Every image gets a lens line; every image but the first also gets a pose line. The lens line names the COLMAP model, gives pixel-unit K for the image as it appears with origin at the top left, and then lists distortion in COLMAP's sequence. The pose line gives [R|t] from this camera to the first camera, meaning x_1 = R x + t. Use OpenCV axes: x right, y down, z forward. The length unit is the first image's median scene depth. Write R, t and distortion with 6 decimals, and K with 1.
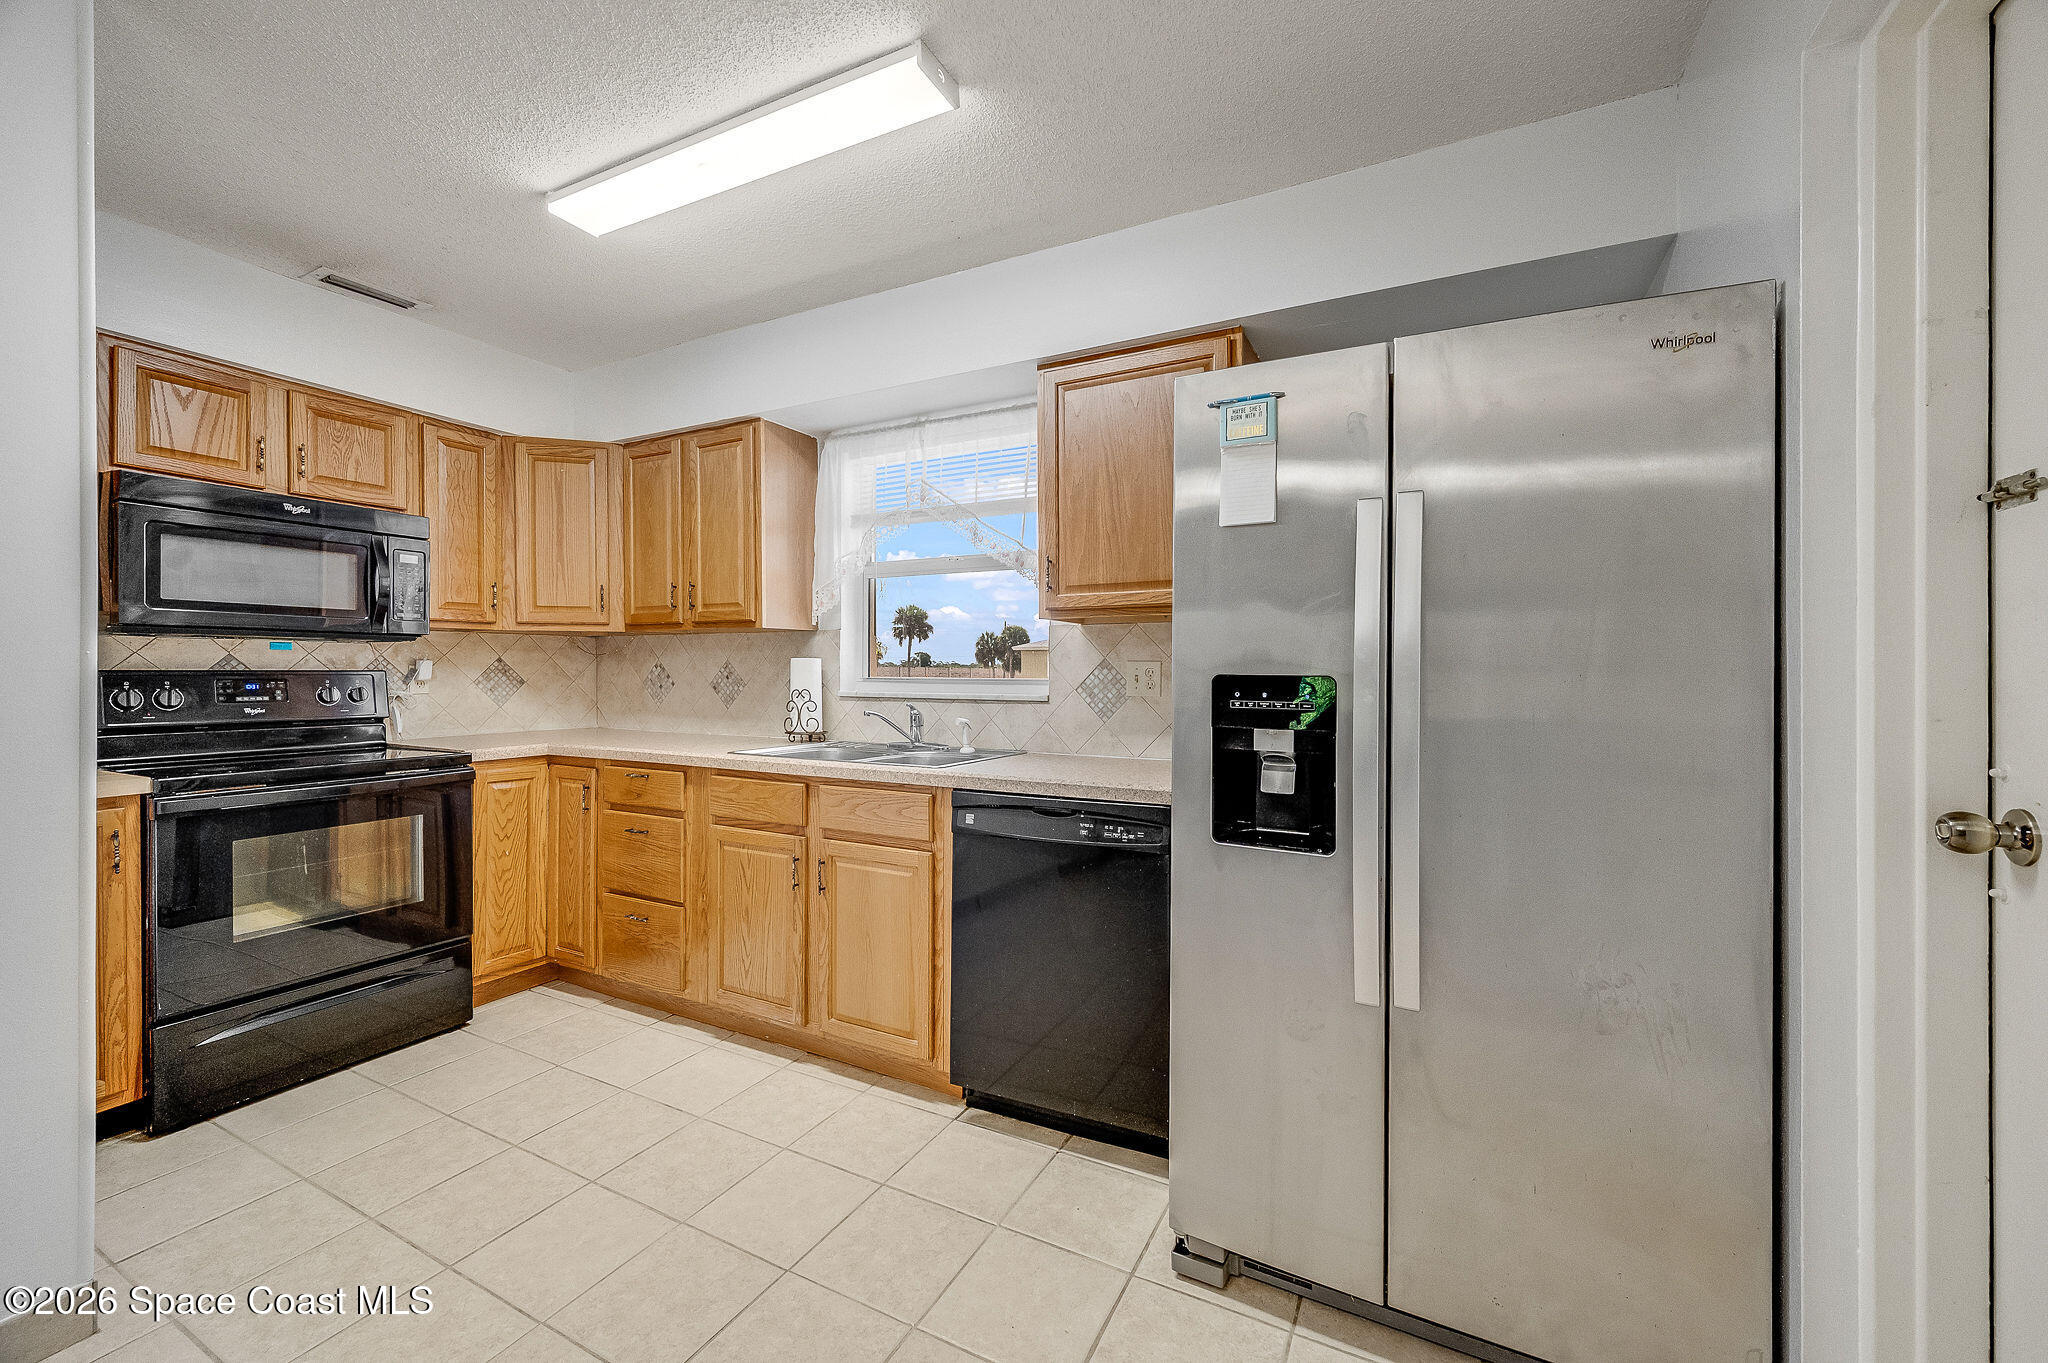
lens RADIAL K [[809.3, 0, 1024.0], [0, 809.3, 681.5], [0, 0, 1]] dist [0.000028, 0.000059]
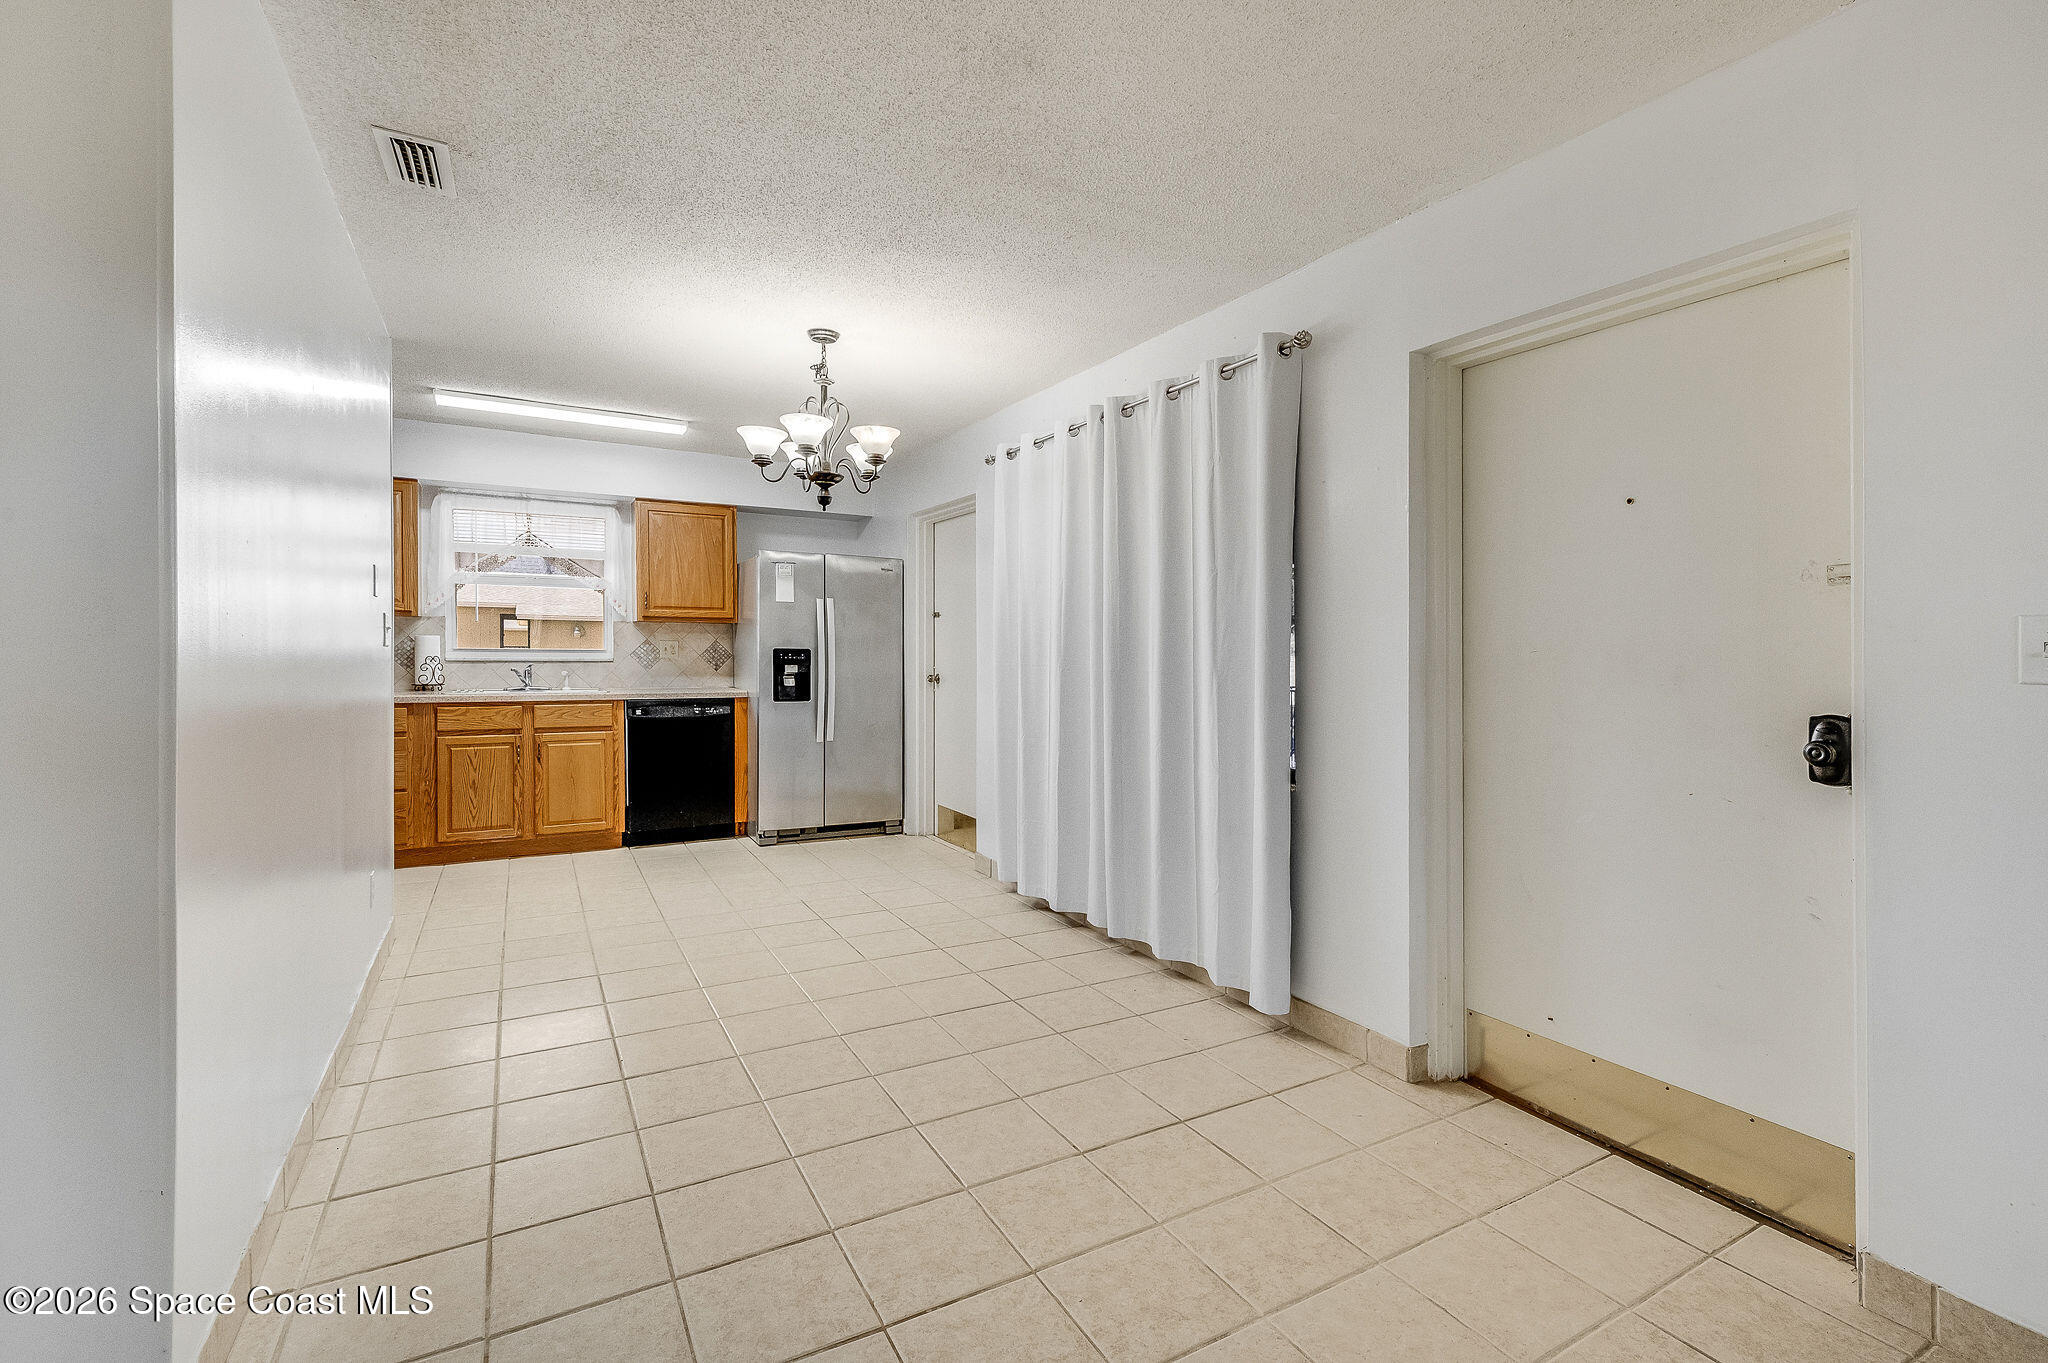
lens RADIAL K [[931.9, 0, 1024.9], [0, 931.9, 650.6], [0, 0, 1]] dist [0.002132, 0.000245]
pose [[0.551197, 0.002126, 0.834372, -1.270601], [0.000809, 0.999995, -0.003083, 0.007230], [-0.834375, 0.002375, 0.551193, -1.018244]]
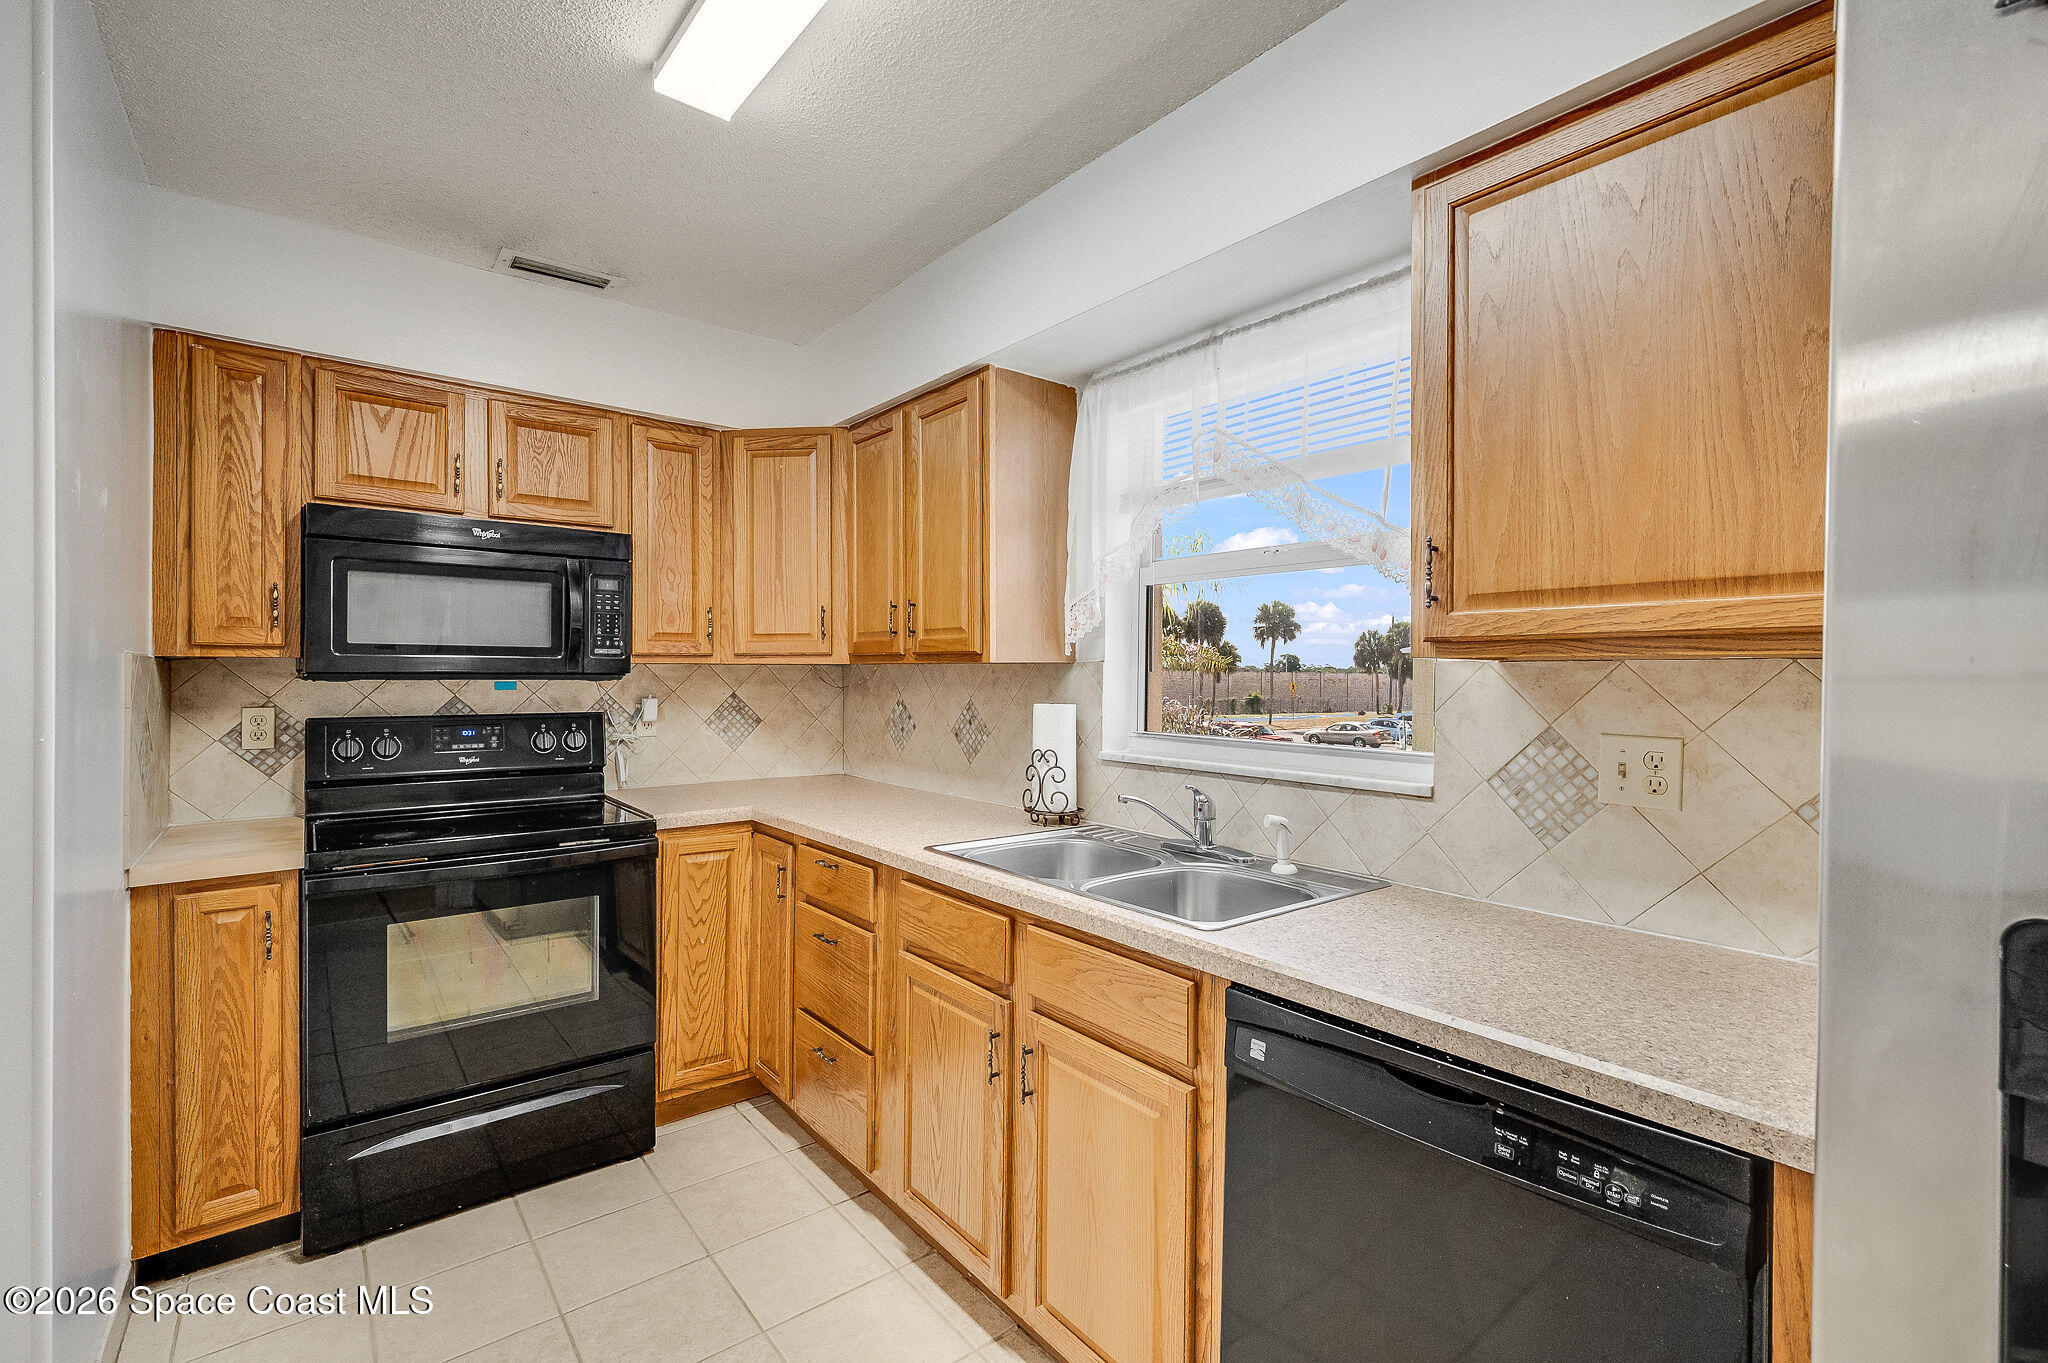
lens RADIAL K [[897.5, 0, 1028.3], [0, 897.5, 688.3], [0, 0, 1]] dist [0.000722, 0.000003]
pose [[0.917202, 0.008931, -0.398323, 0.020560], [-0.007921, 0.999960, 0.004183, -0.051493], [0.398344, -0.000682, 0.917236, 0.320102]]
